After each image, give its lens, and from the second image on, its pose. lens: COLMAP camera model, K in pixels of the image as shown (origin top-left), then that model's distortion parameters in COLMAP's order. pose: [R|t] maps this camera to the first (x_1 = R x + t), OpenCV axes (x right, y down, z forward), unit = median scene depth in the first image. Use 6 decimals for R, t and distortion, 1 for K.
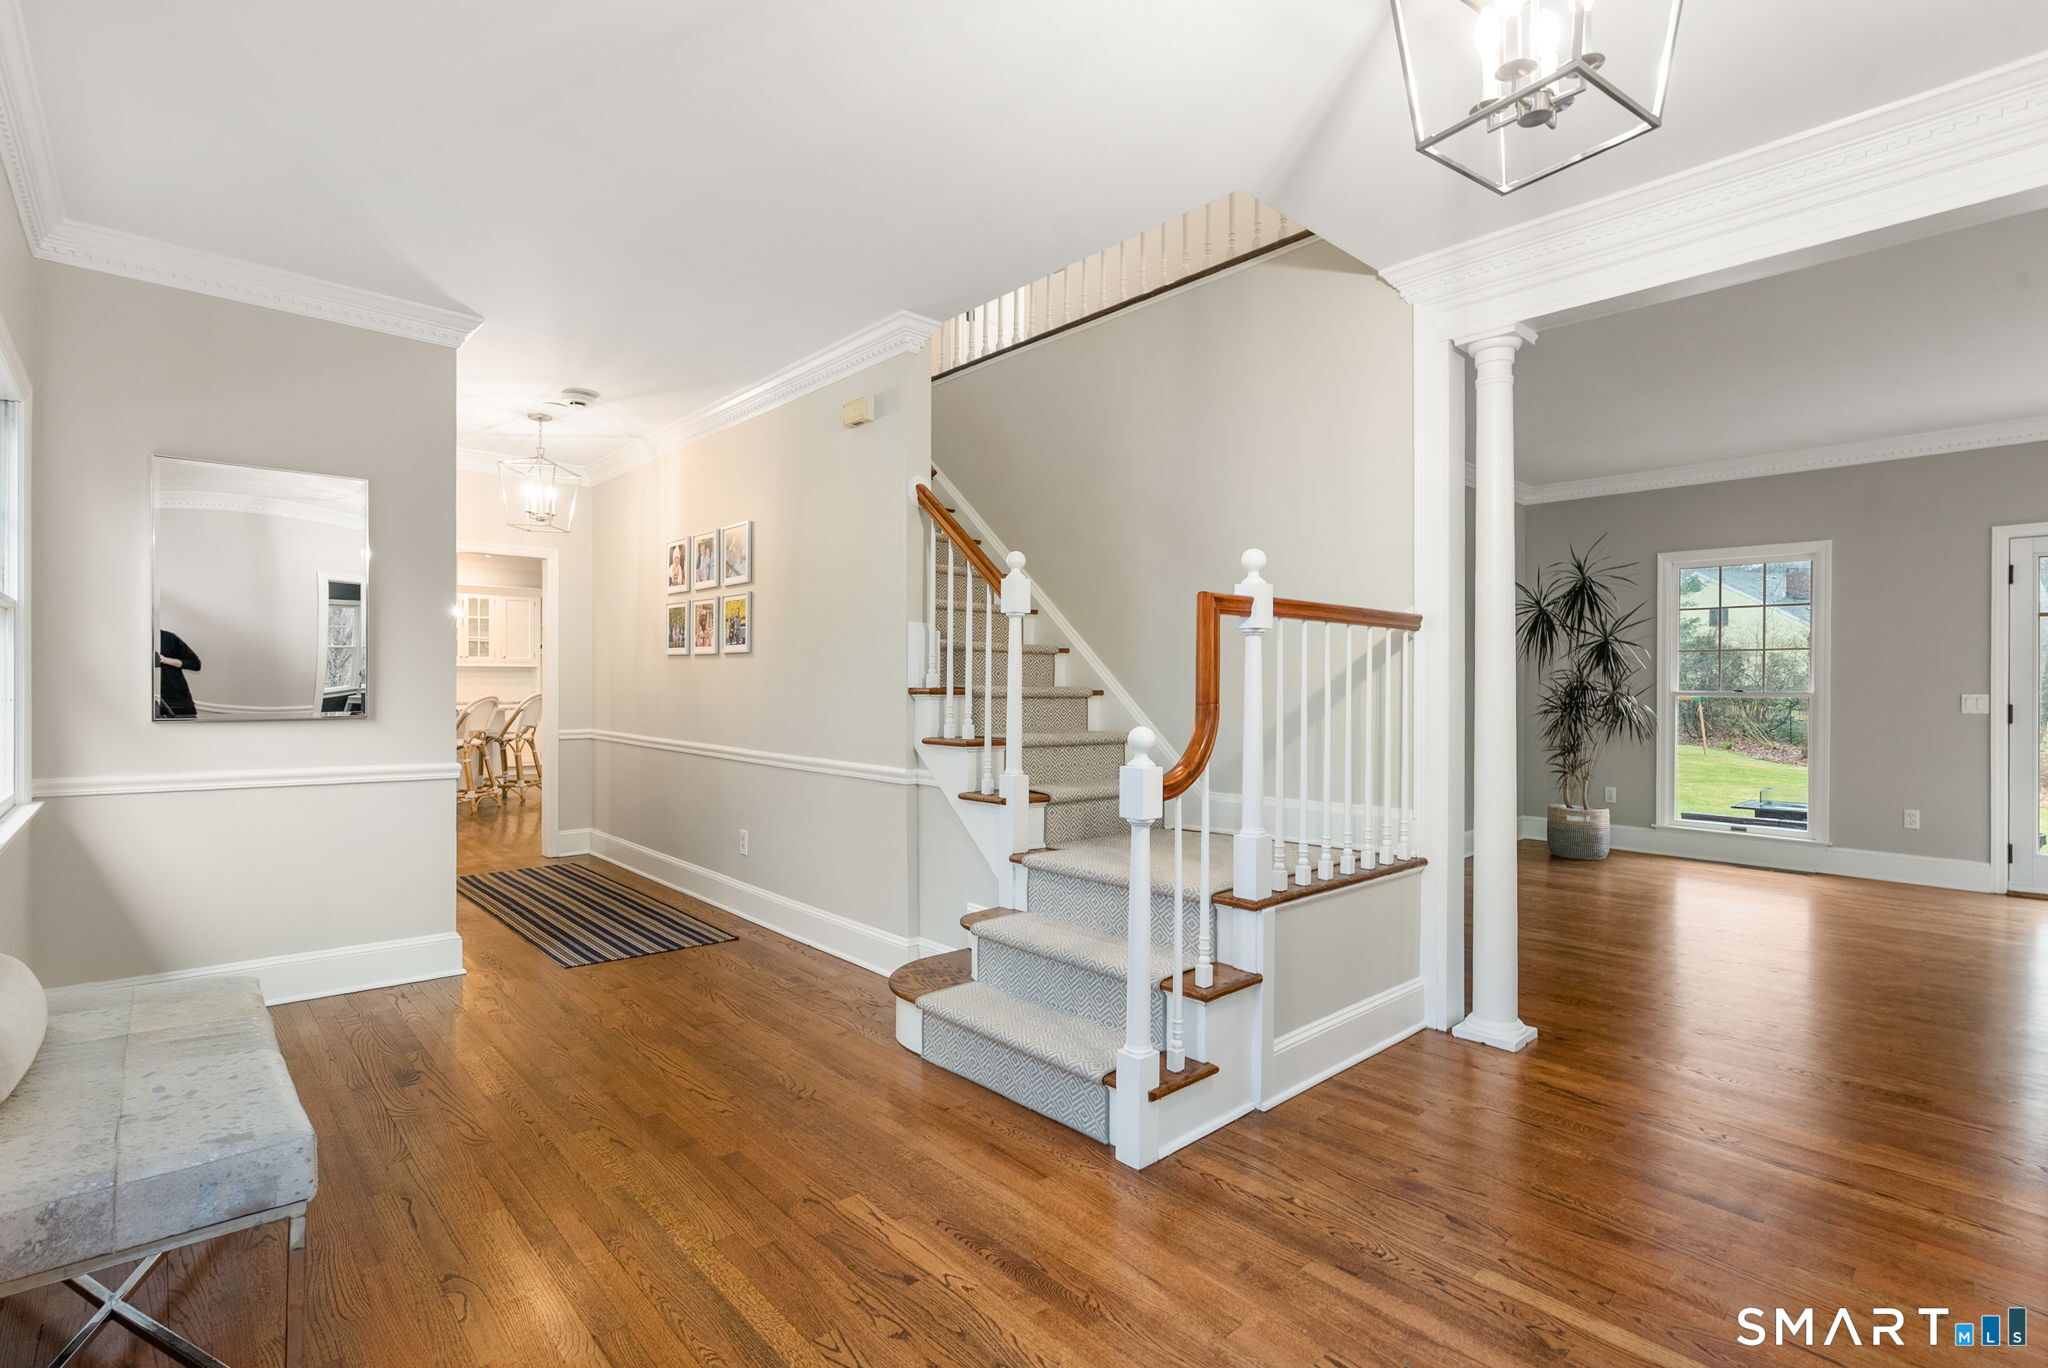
lens RADIAL K [[940.0, 0, 1025.3], [0, 940.0, 671.6], [0, 0, 1]] dist [-0.001539, -0.000094]
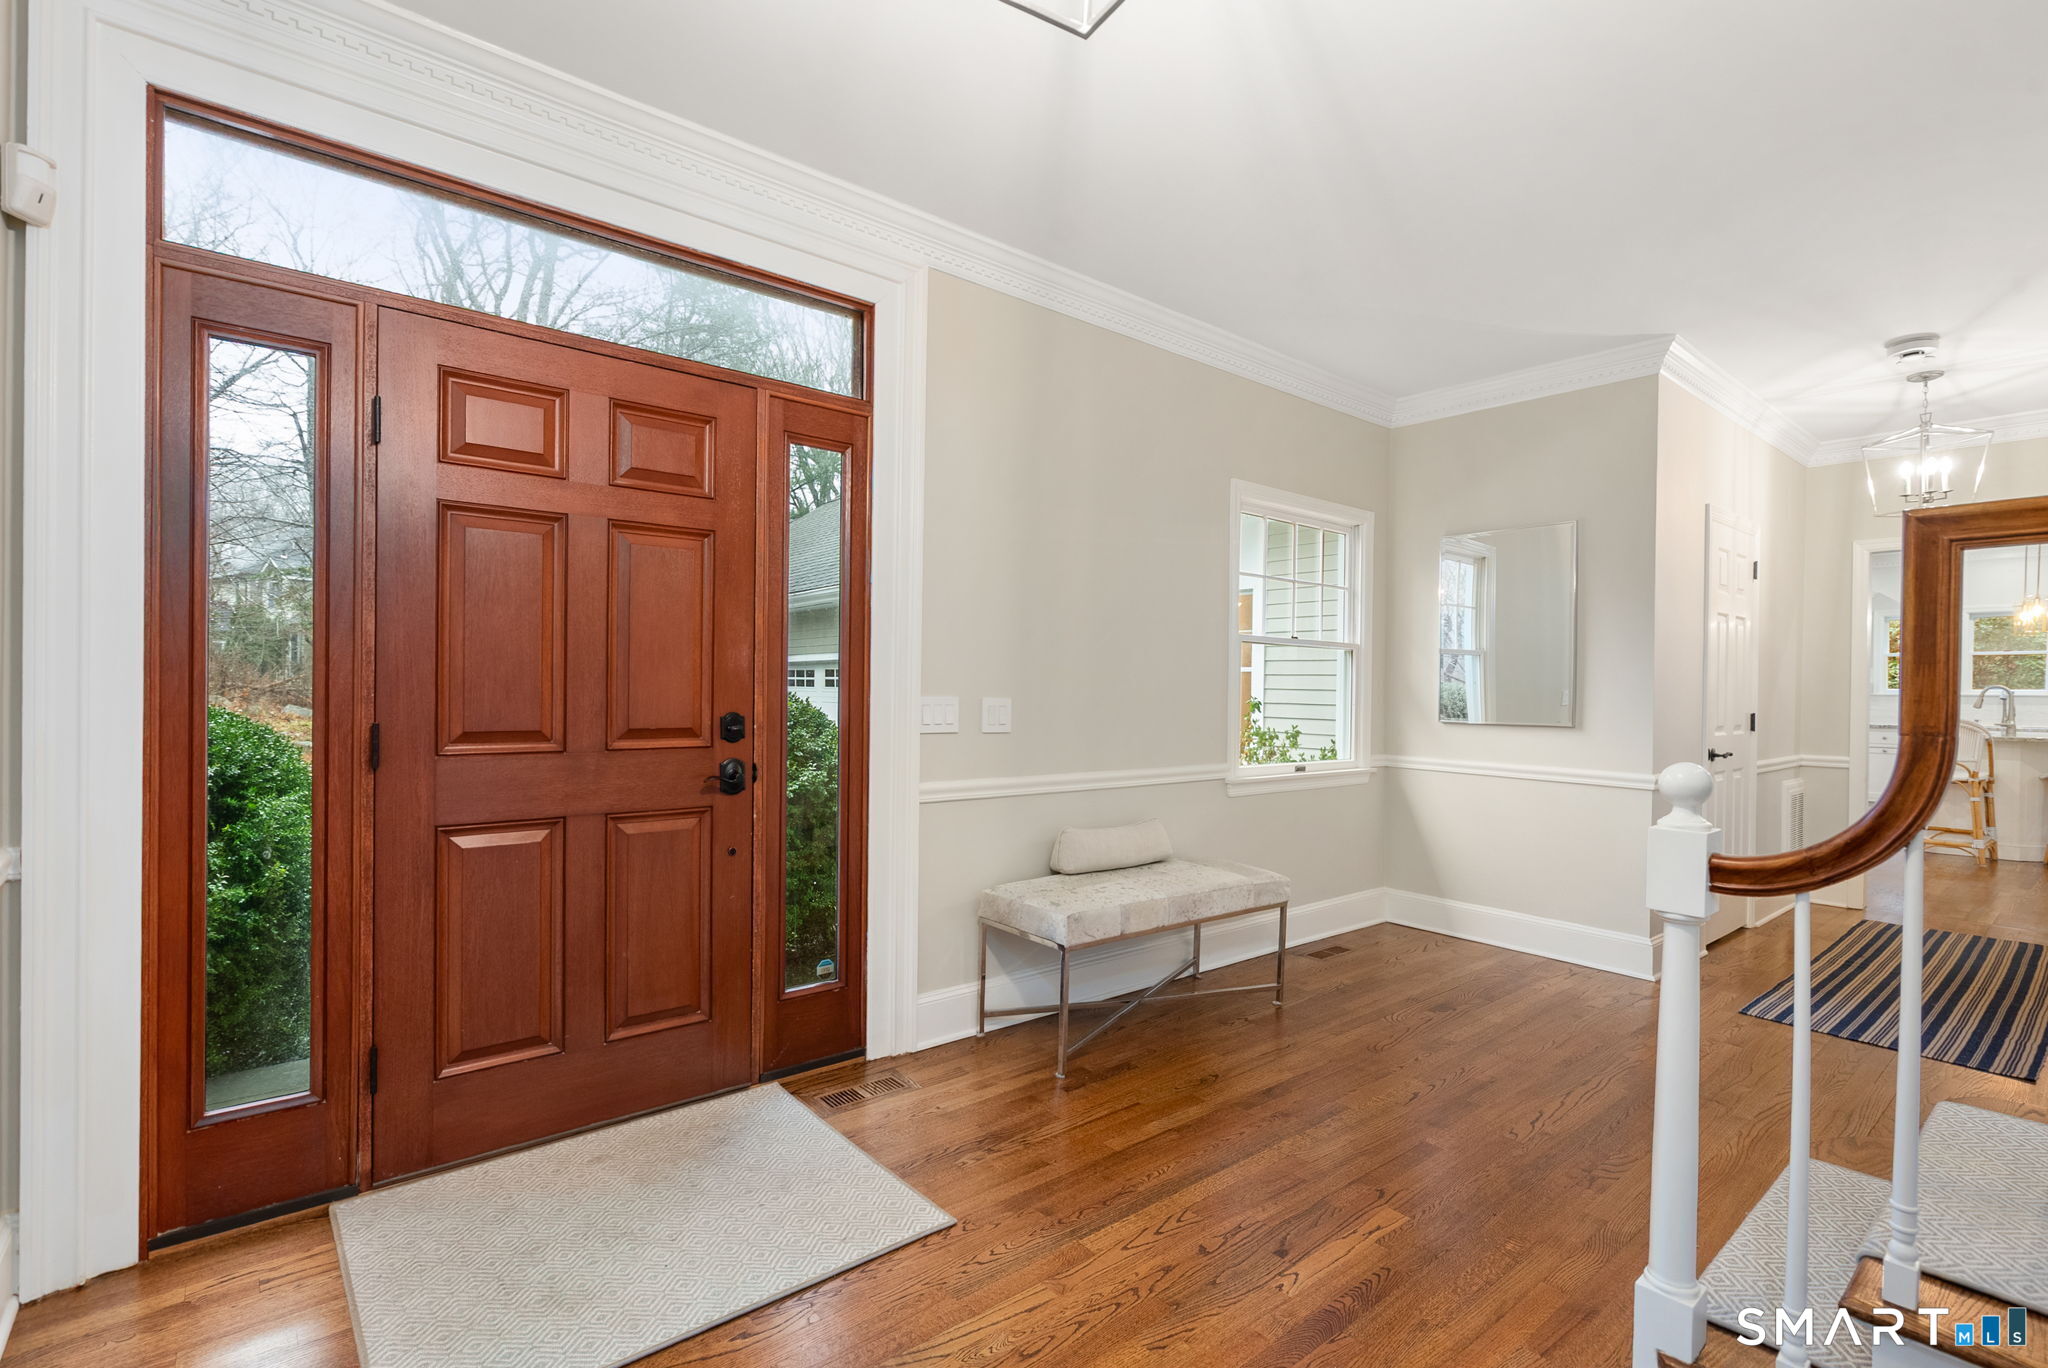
lens RADIAL K [[957.9, 0, 1052.5], [0, 957.9, 690.1], [0, 0, 1]] dist [-0.000997, -0.000098]
pose [[-0.029782, -0.004531, -0.999546, 0.644146], [0.000101, 0.999990, -0.004536, 0.011510], [0.999556, -0.000236, -0.029781, 0.515795]]
